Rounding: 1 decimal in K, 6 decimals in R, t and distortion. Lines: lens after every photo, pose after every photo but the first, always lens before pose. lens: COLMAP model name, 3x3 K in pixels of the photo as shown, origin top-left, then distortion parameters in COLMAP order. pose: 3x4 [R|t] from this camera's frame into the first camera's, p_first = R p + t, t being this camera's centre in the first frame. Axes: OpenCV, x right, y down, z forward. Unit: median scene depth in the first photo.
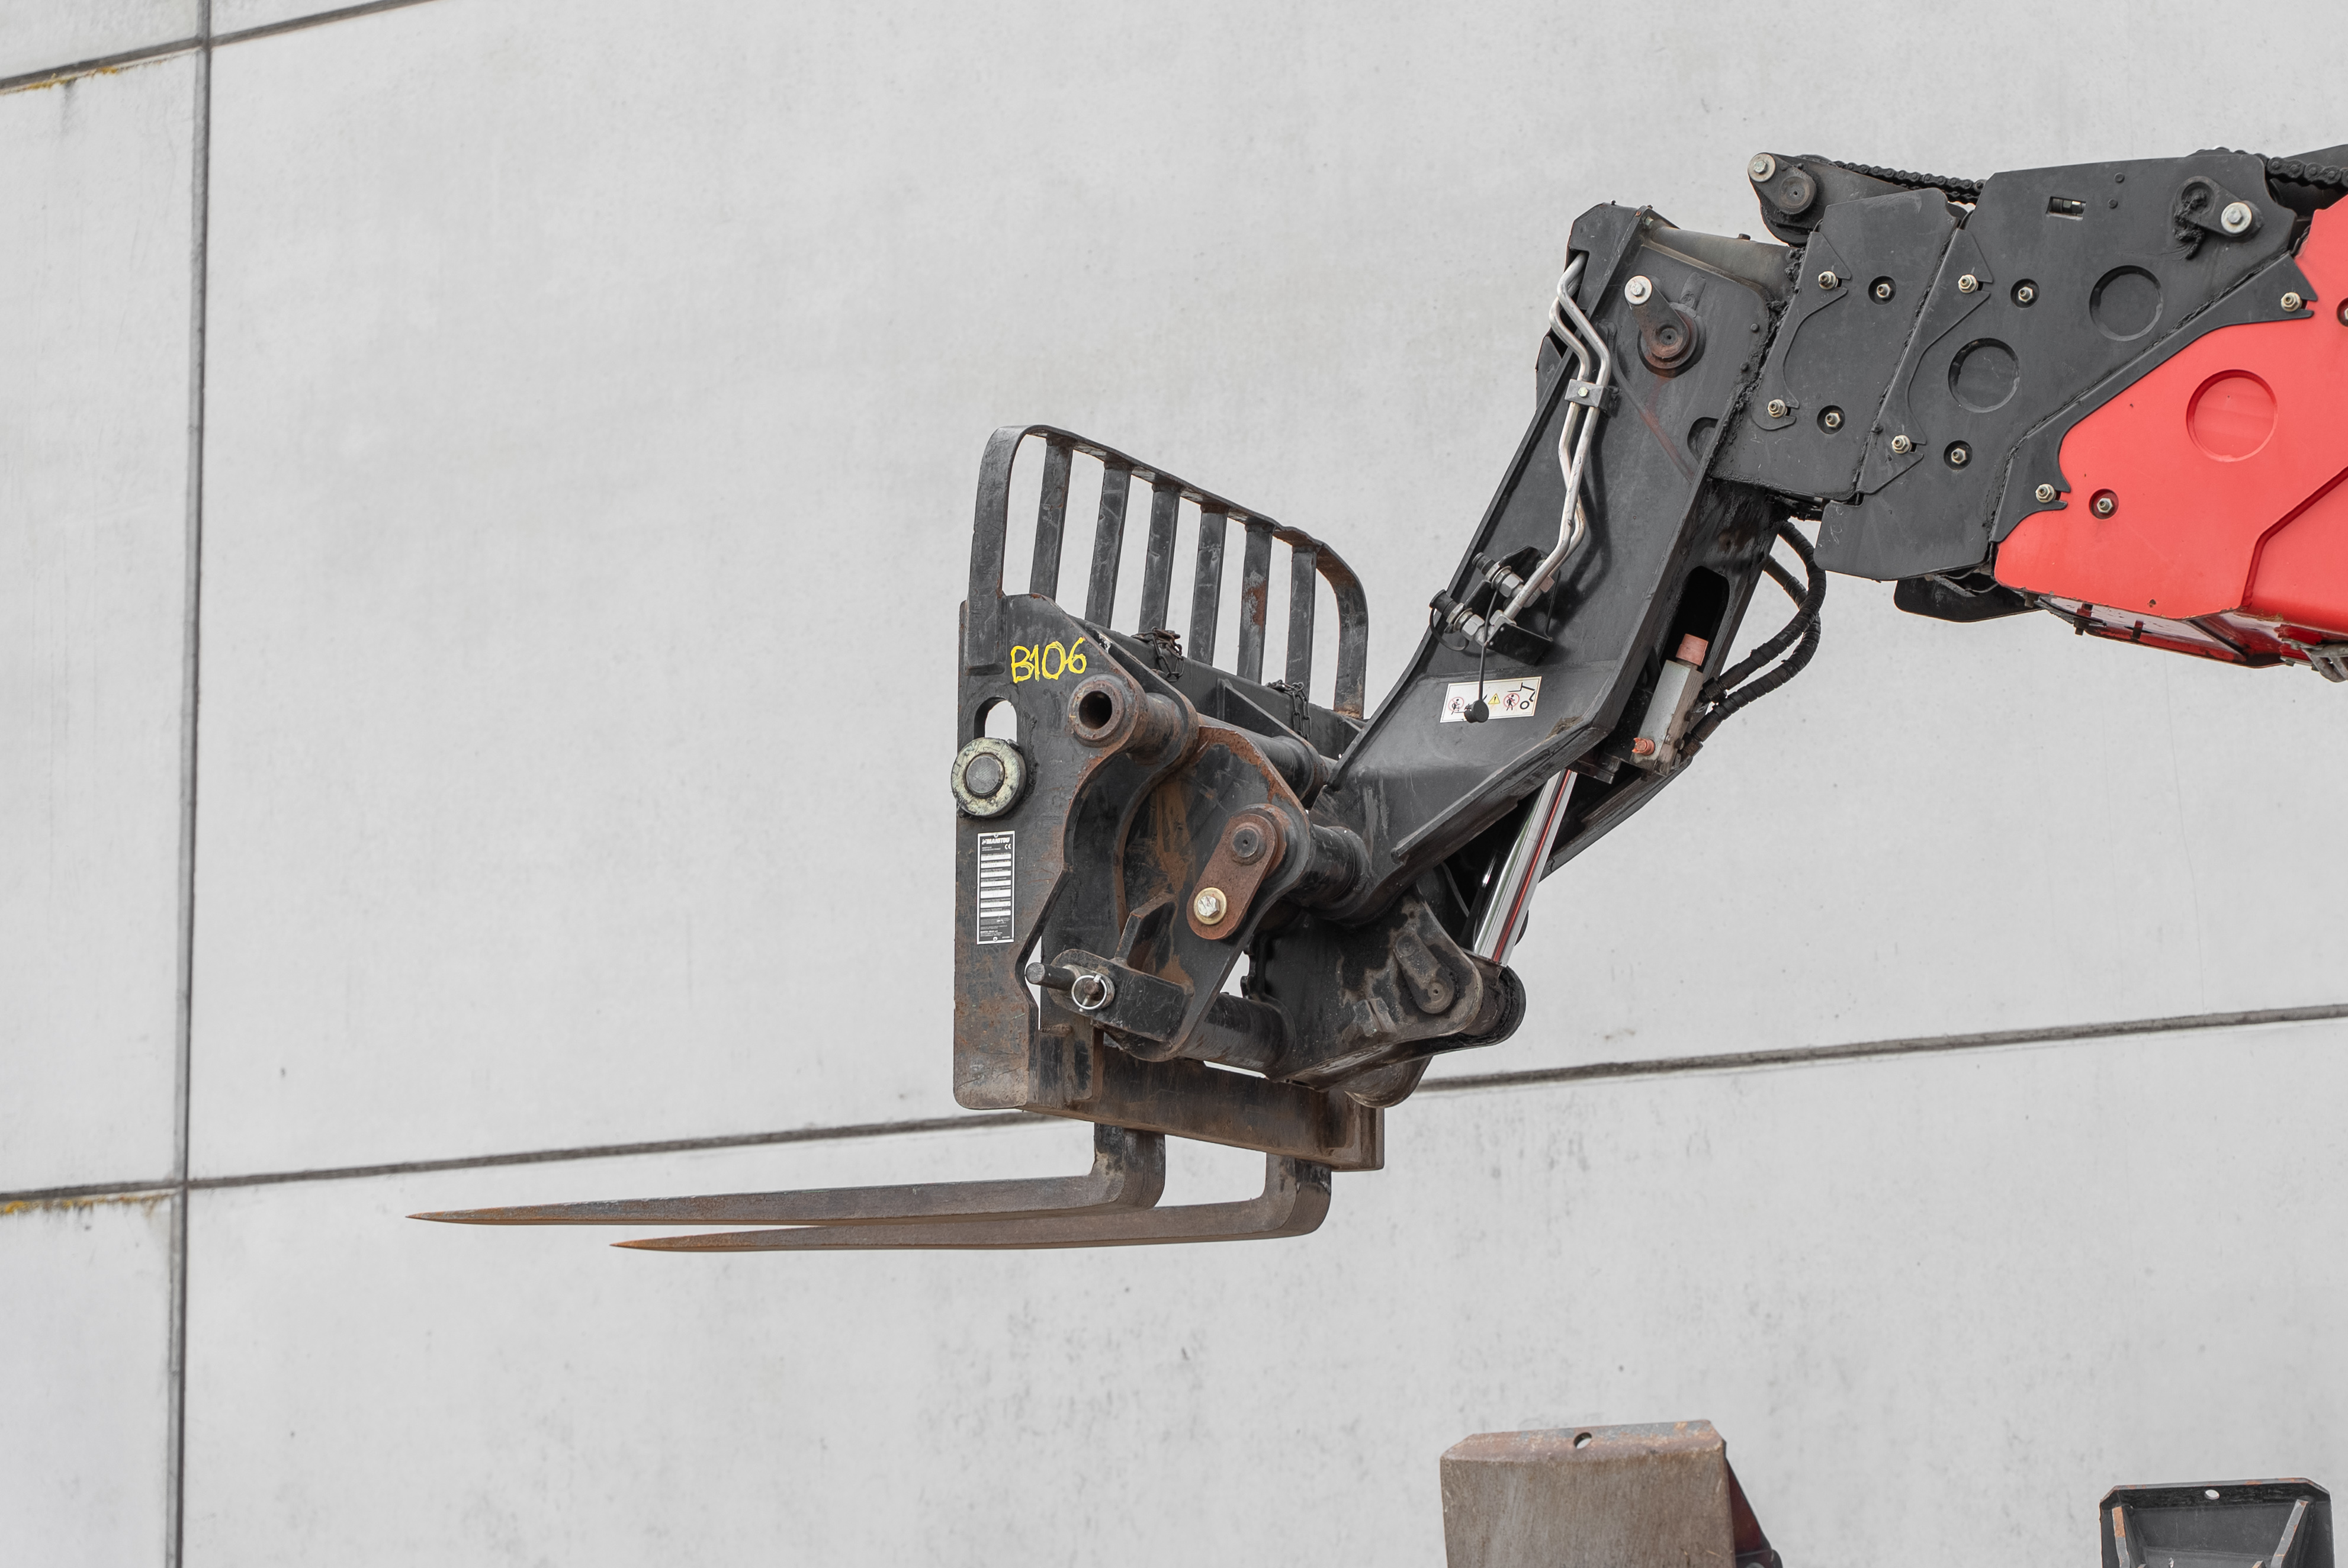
lens RADIAL K [[4955.9, 0, 1276.2], [0, 4955.9, 745.2], [0, 0, 1]] dist [-0.018080, 0.283940]
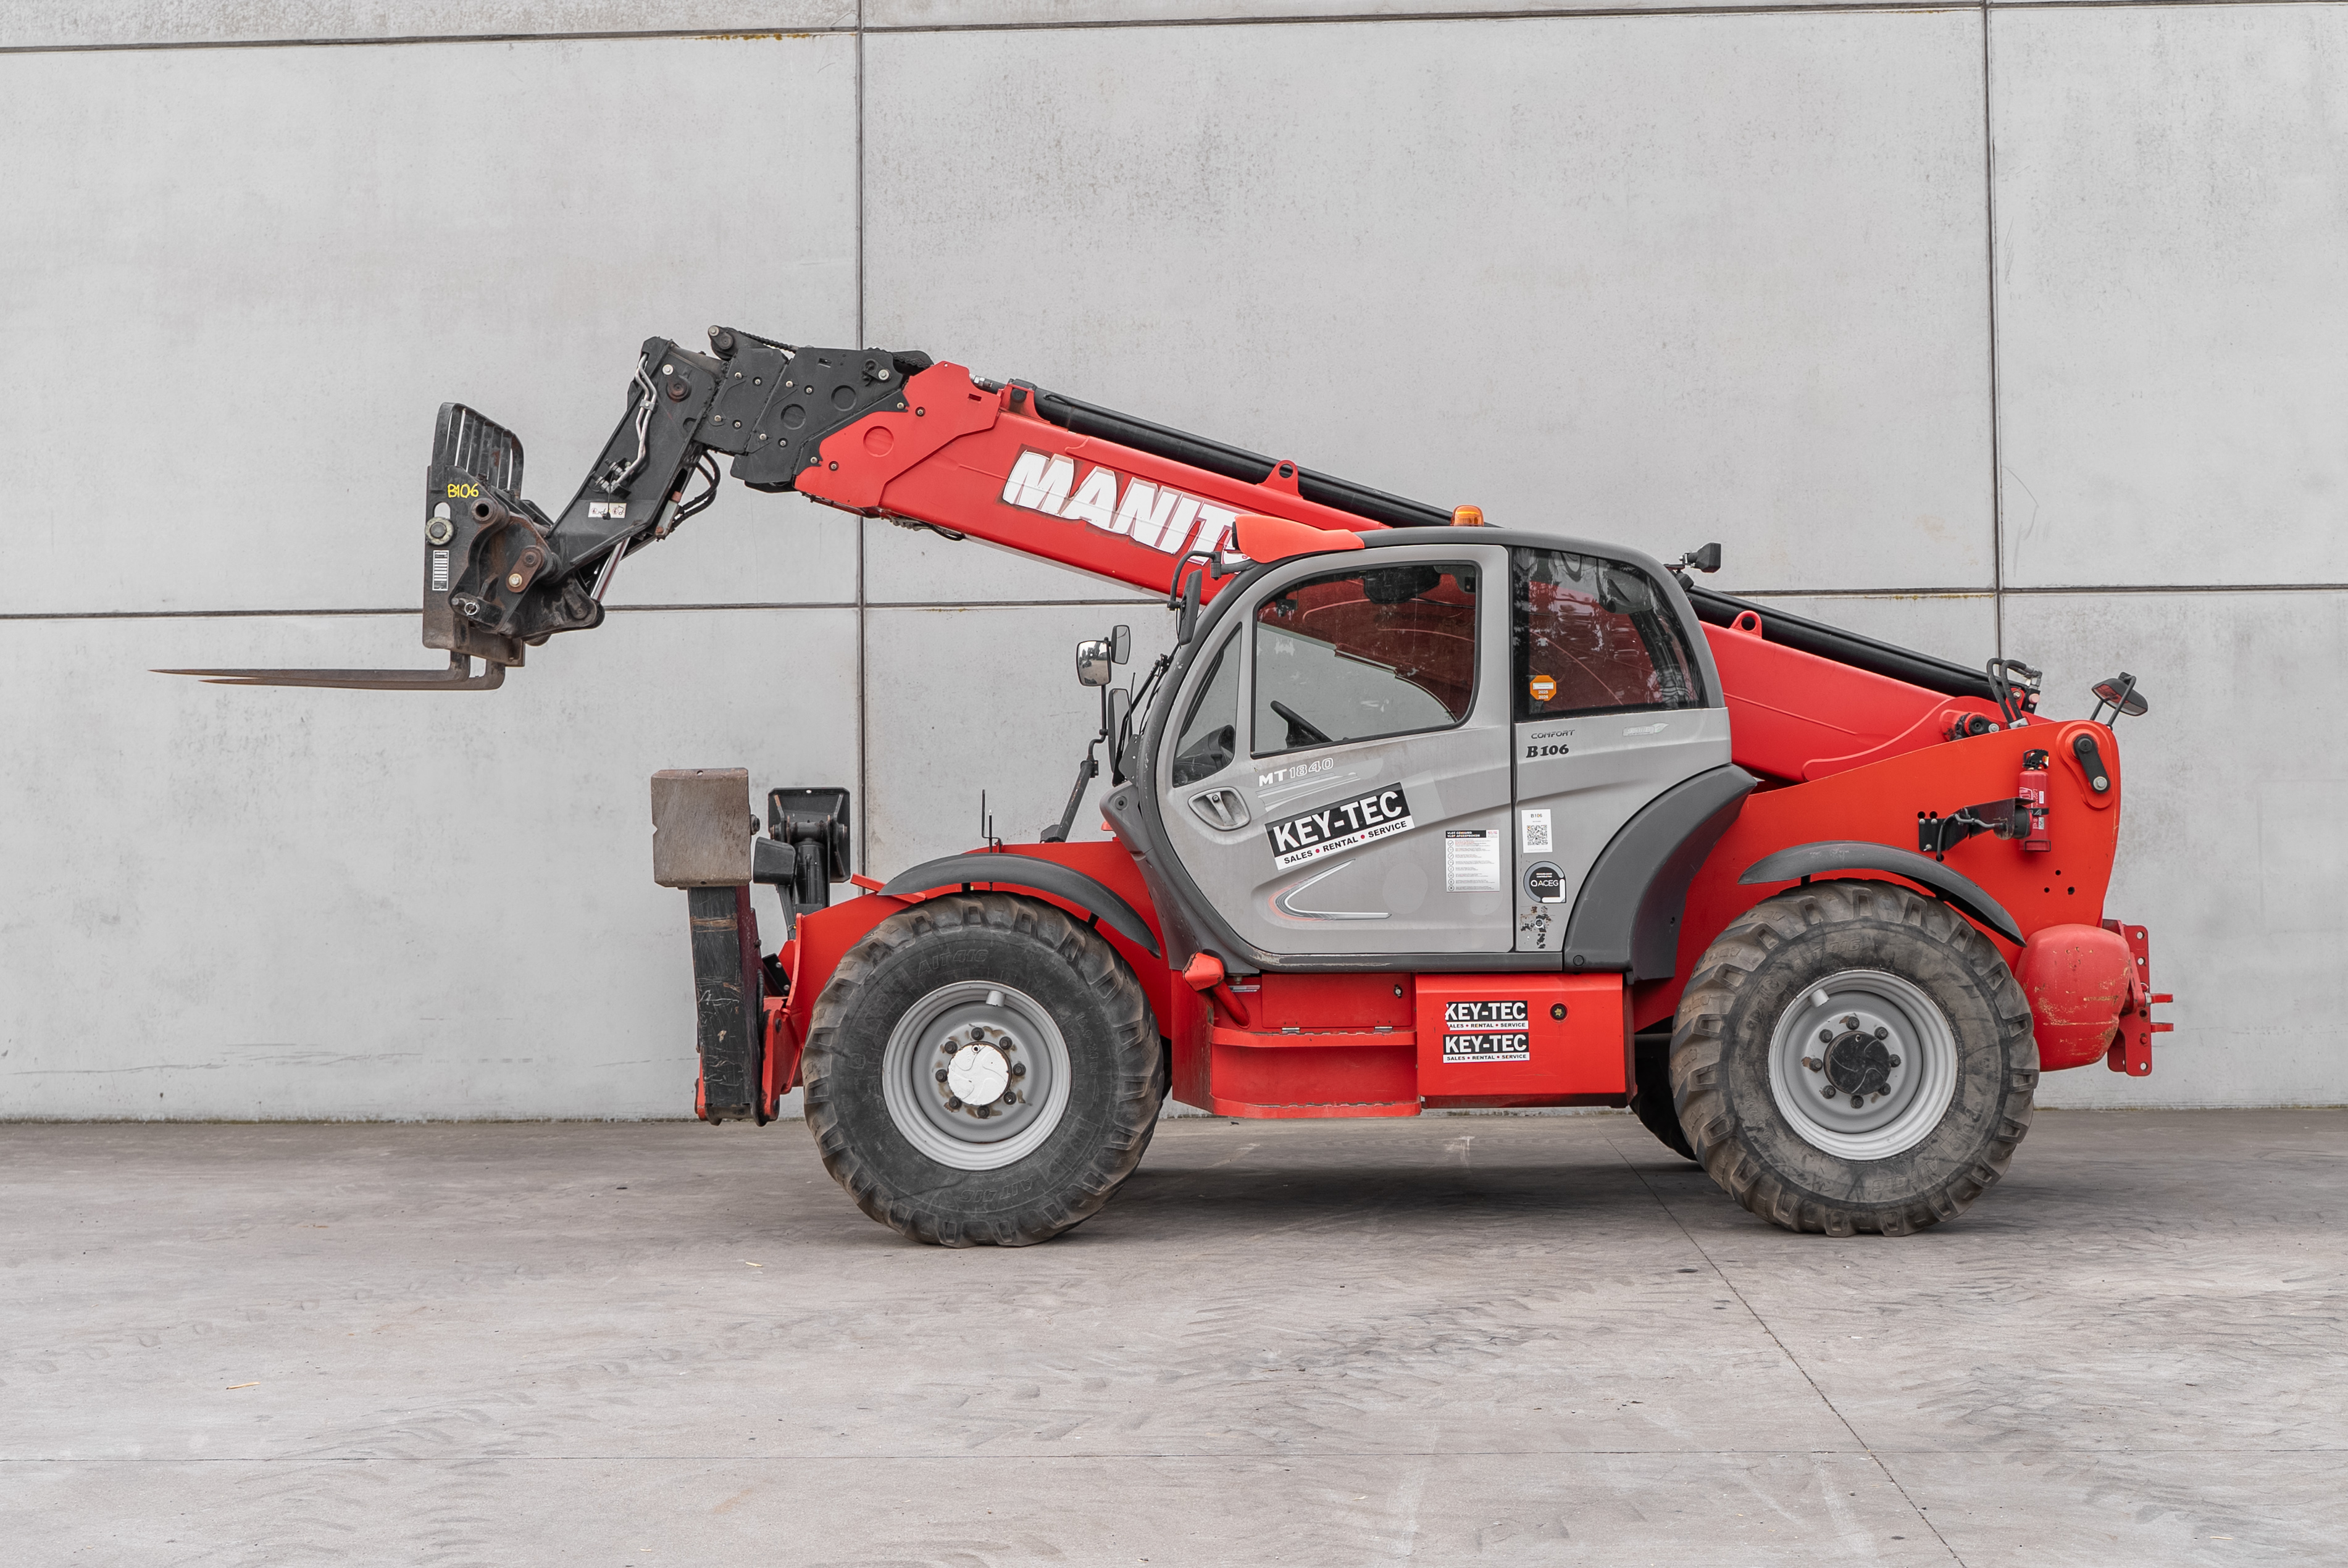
lens RADIAL K [[2968.9, 0, 1212.3], [0, 2968.9, 720.1], [0, 0, 1]] dist [-0.008083, -0.011313]
pose [[0.902960, 0.033016, 0.428455, -0.368481], [-0.087624, 0.990242, 0.108361, -0.104793], [-0.420696, -0.135388, 0.897042, -0.688449]]
